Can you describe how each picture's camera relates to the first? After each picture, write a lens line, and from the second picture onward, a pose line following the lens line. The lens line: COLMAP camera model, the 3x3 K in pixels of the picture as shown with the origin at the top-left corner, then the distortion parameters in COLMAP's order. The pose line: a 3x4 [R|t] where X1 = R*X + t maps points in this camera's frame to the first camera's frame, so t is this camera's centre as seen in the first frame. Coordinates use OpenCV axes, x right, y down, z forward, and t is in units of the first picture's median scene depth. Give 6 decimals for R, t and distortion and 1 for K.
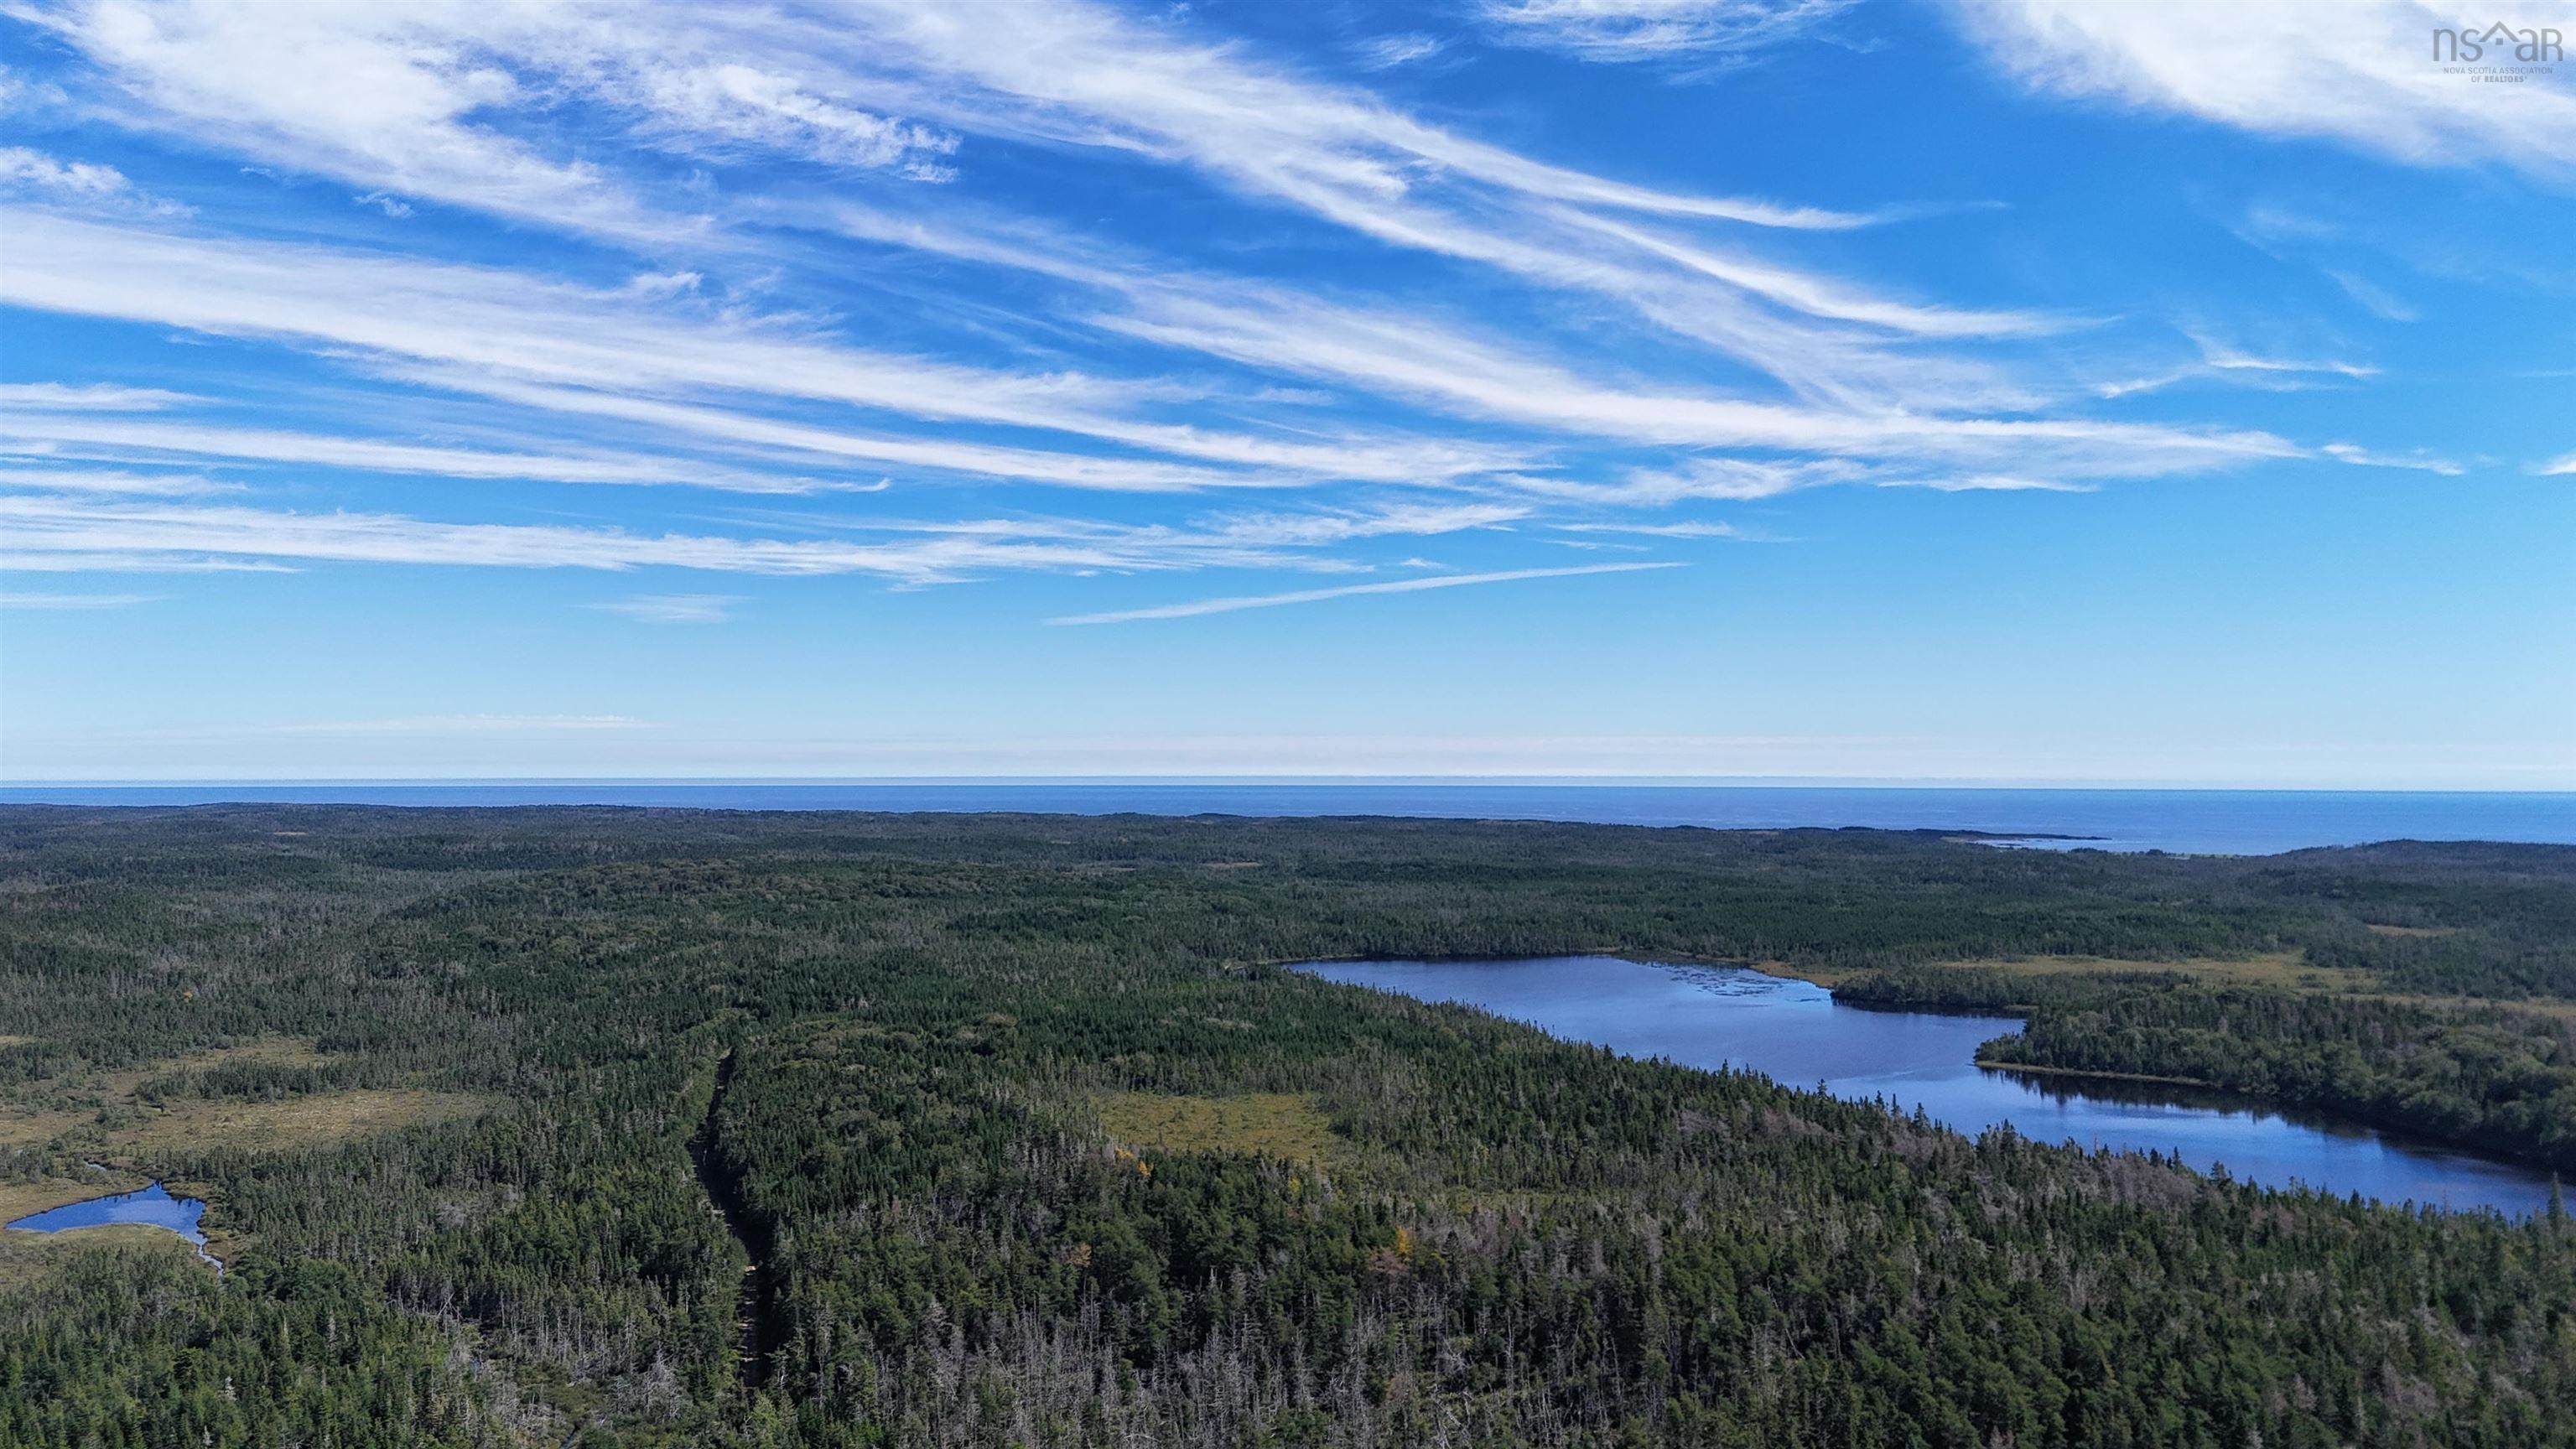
lens RADIAL K [[1877.3, 0, 1288.0], [0, 1877.3, 724.5], [0, 0, 1]] dist [0.080974, -0.078081]
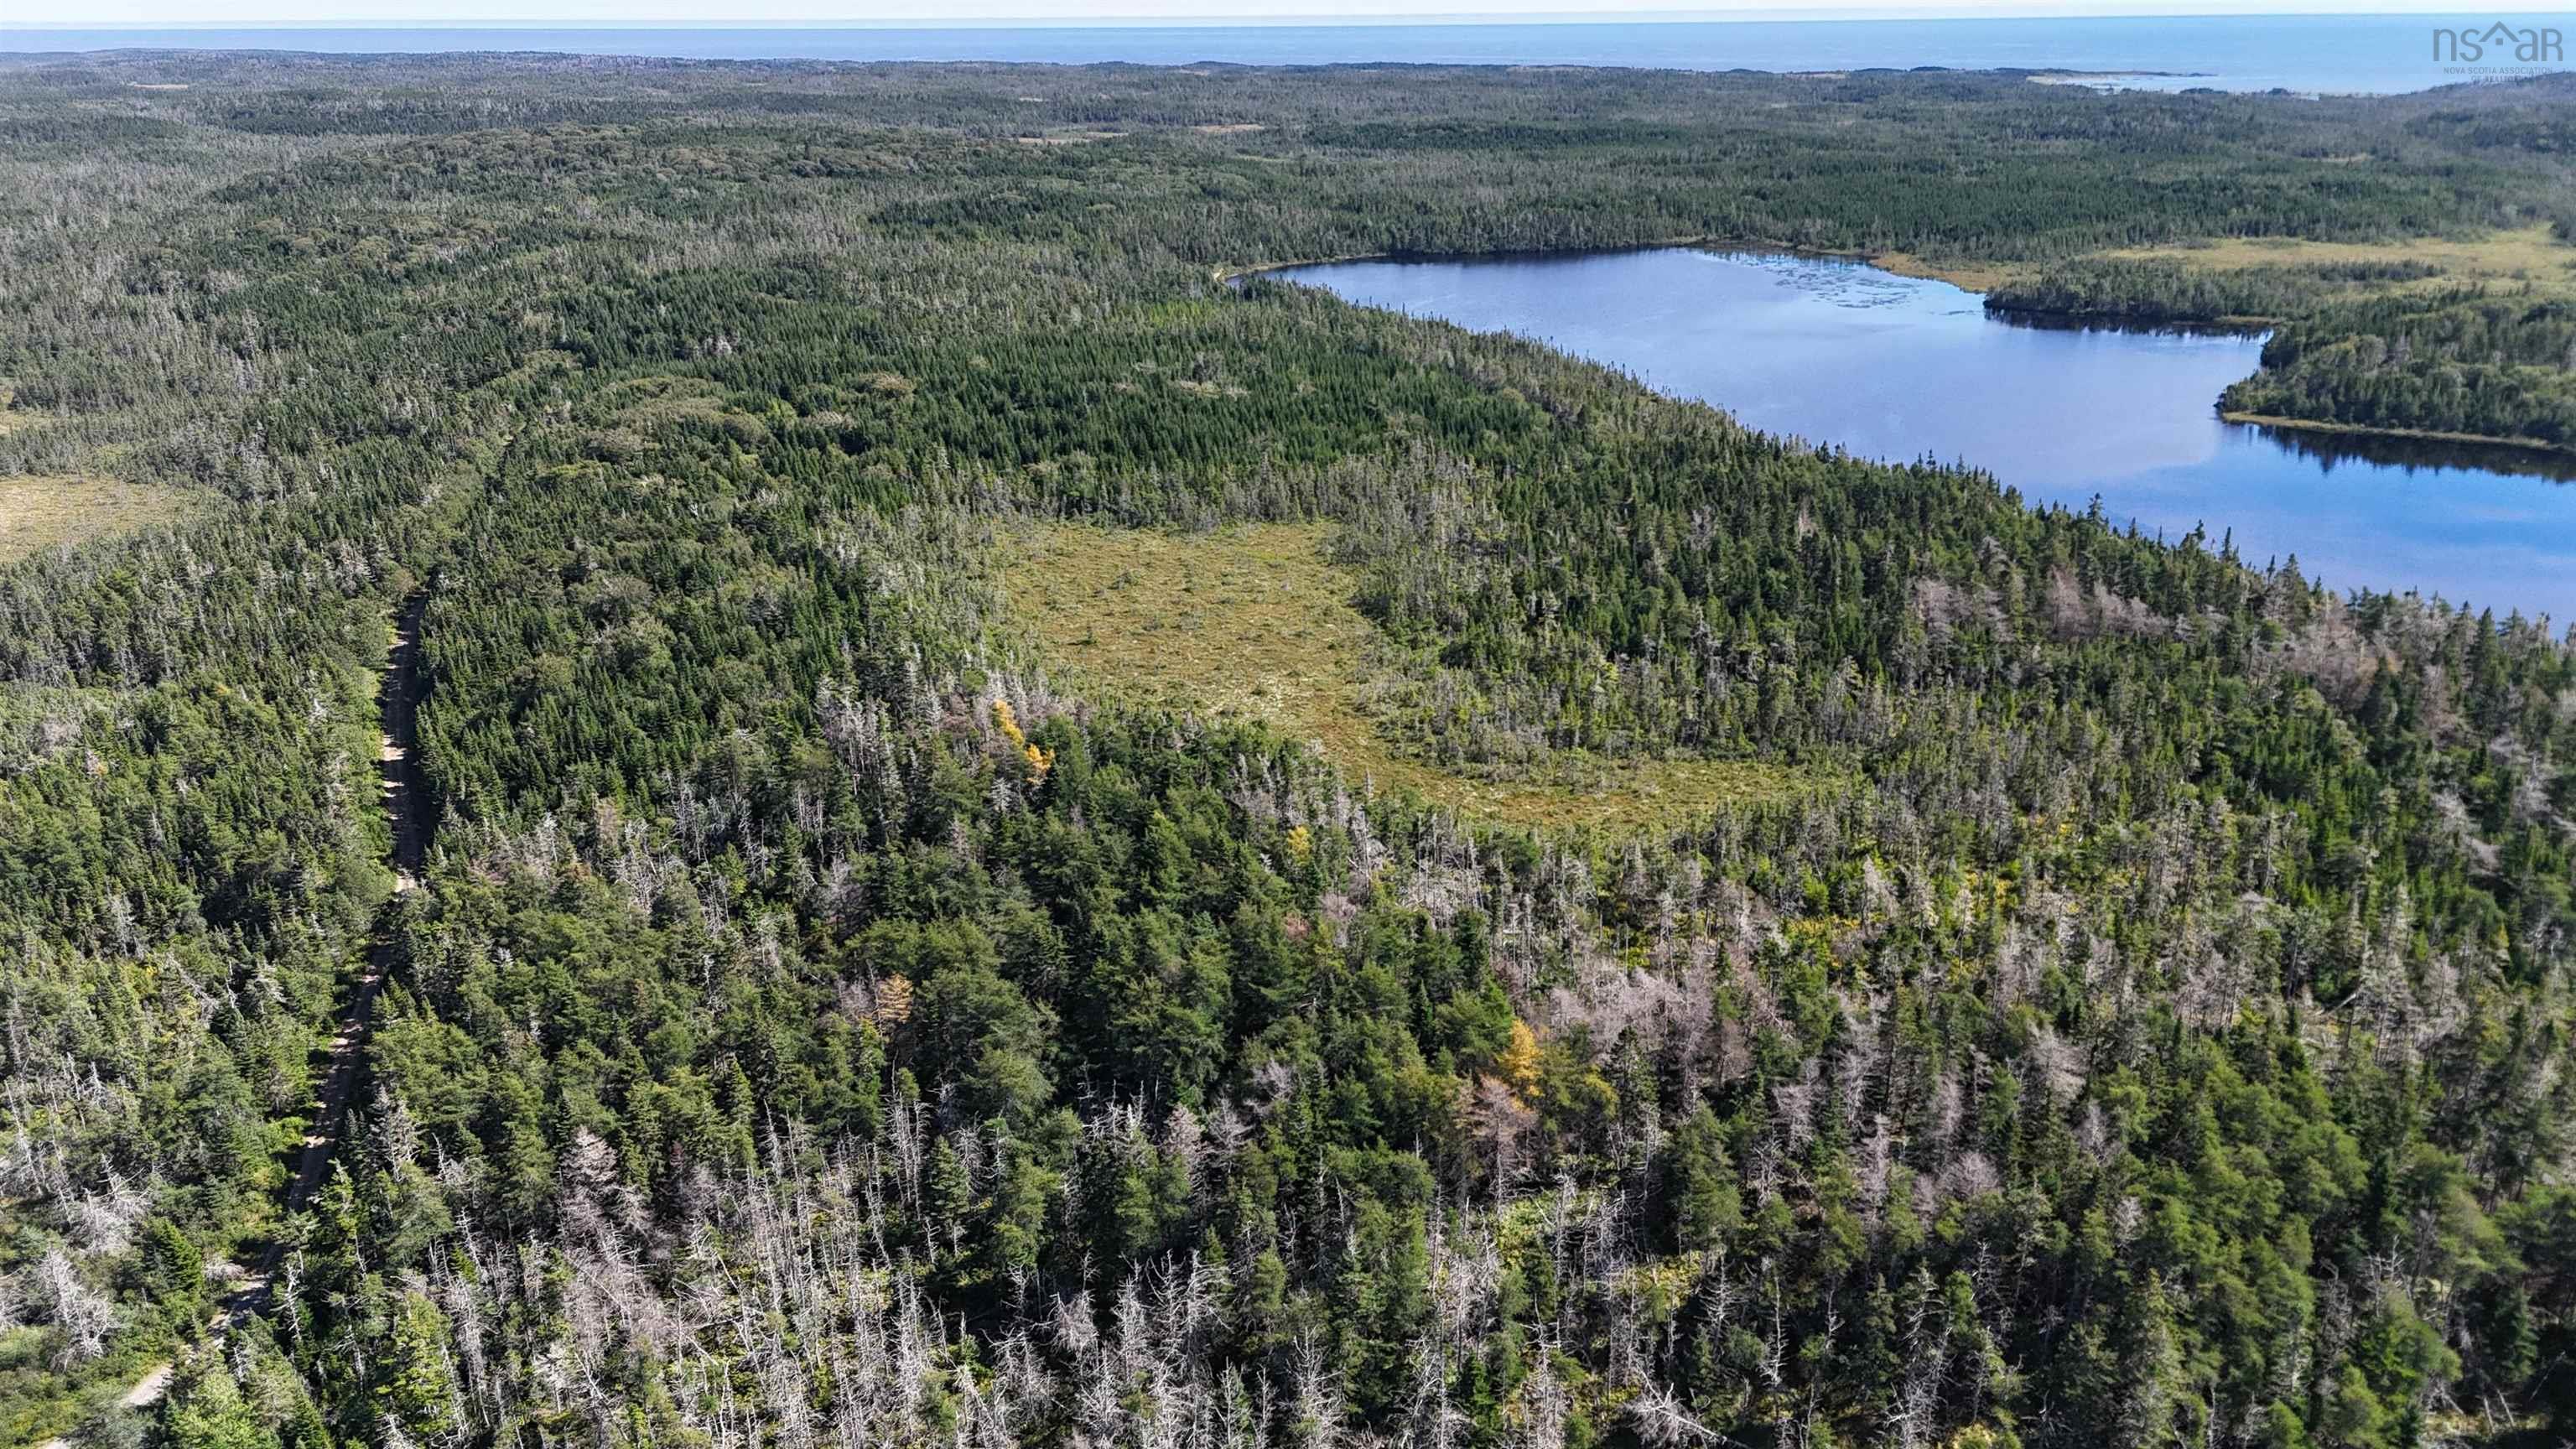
lens RADIAL K [[1877.3, 0, 1288.0], [0, 1877.3, 724.5], [0, 0, 1]] dist [0.080974, -0.078081]
pose [[0.999955, -0.007104, -0.006317, 0.001499], [0.008958, 0.926610, 0.375918, 0.005483], [0.003183, -0.375957, 0.926632, 0.204807]]
